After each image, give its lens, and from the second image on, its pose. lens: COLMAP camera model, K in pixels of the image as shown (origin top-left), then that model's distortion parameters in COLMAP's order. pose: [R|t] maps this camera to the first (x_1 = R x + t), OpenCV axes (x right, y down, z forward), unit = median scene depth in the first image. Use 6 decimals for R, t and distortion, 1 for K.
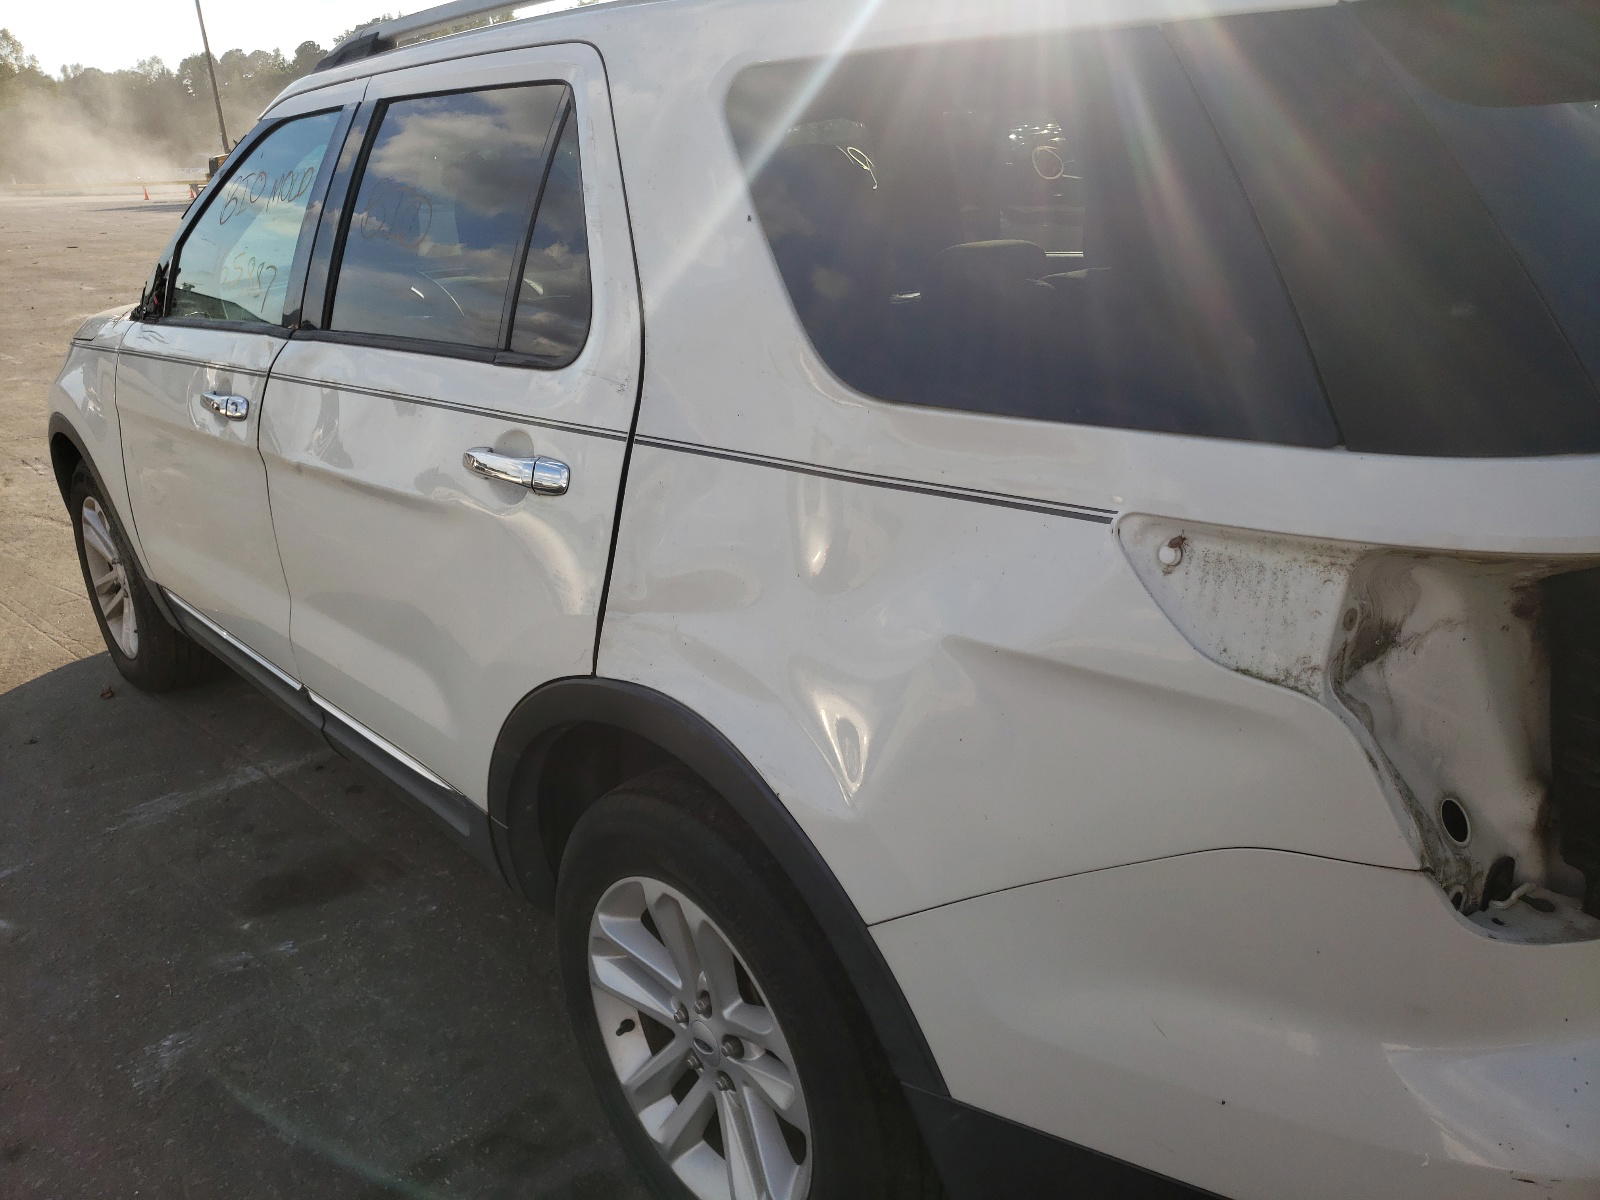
lens RADIAL K [[1424.1, 0, 800.0], [0, 1424.1, 600.0], [0, 0, 1]] dist [0.060853, -0.016808]
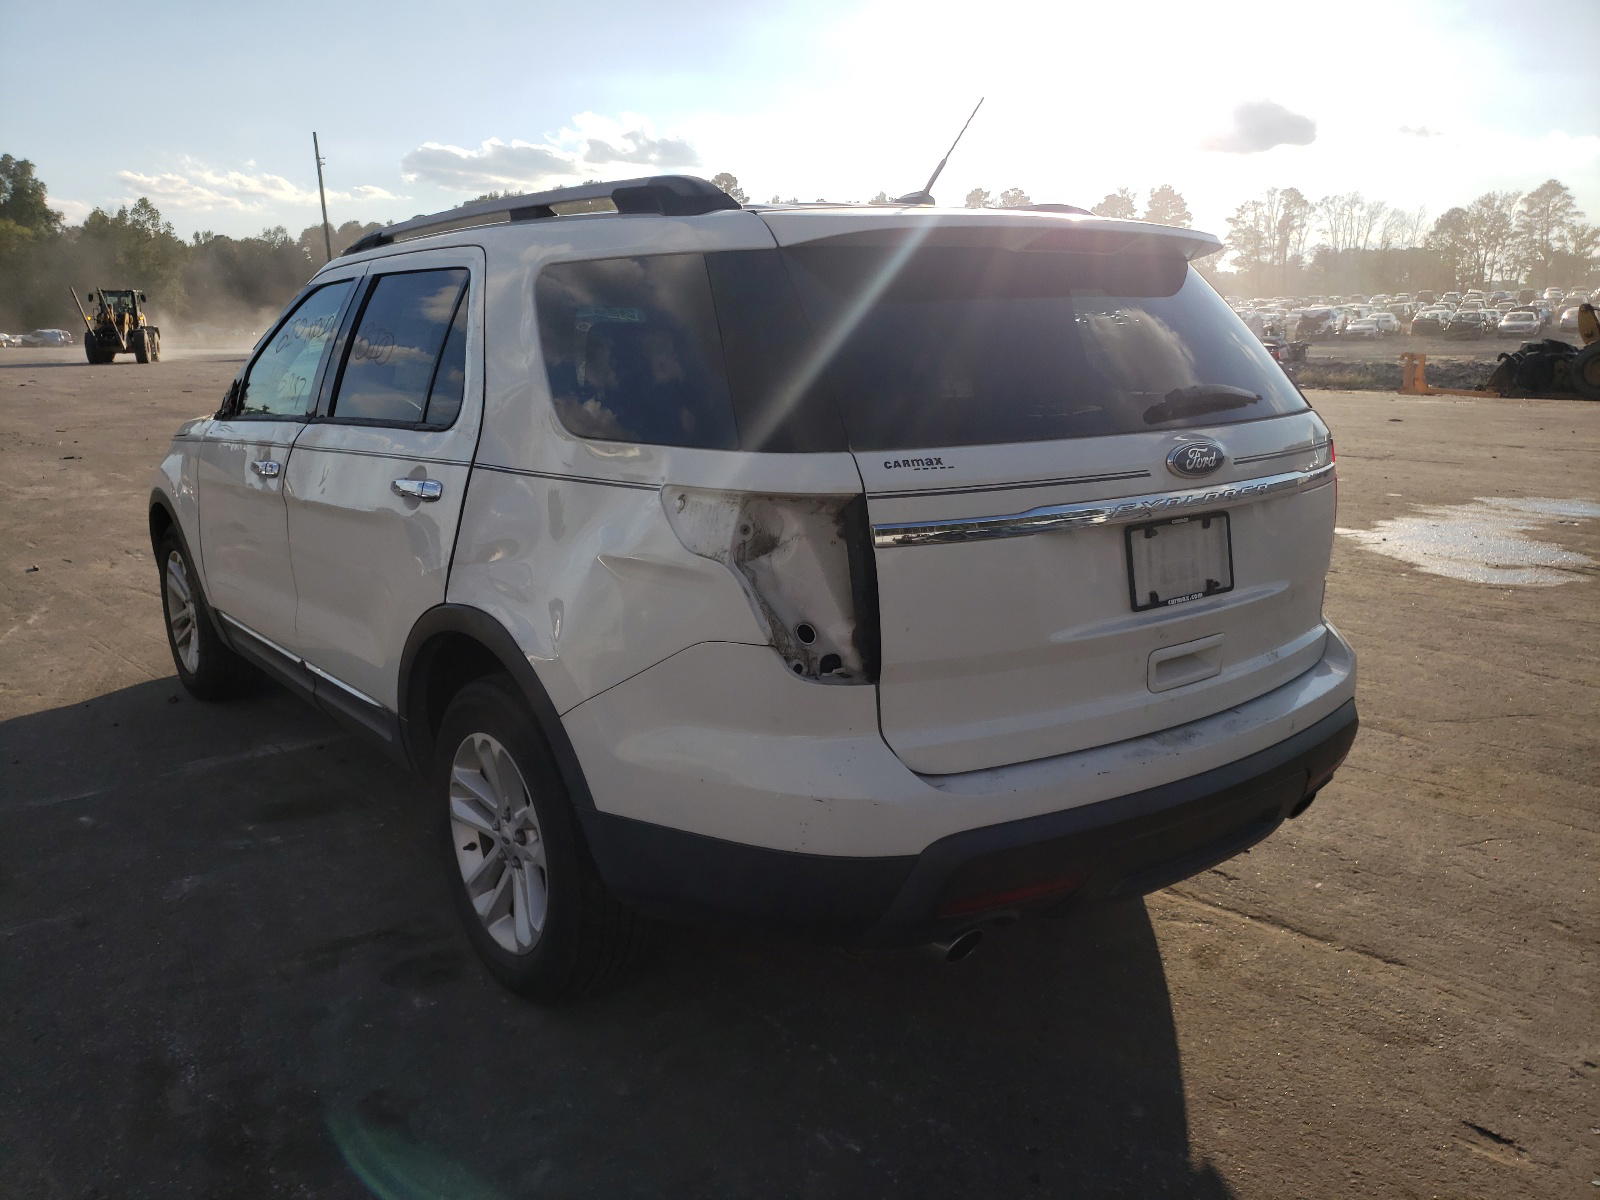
lens RADIAL K [[1424.1, 0, 800.0], [0, 1424.1, 600.0], [0, 0, 1]] dist [0.060853, -0.016808]
pose [[0.997996, 0.037212, -0.051174, 0.249999], [-0.042751, 0.992812, -0.111784, 0.151687], [0.046646, 0.113748, 0.992414, -0.465828]]
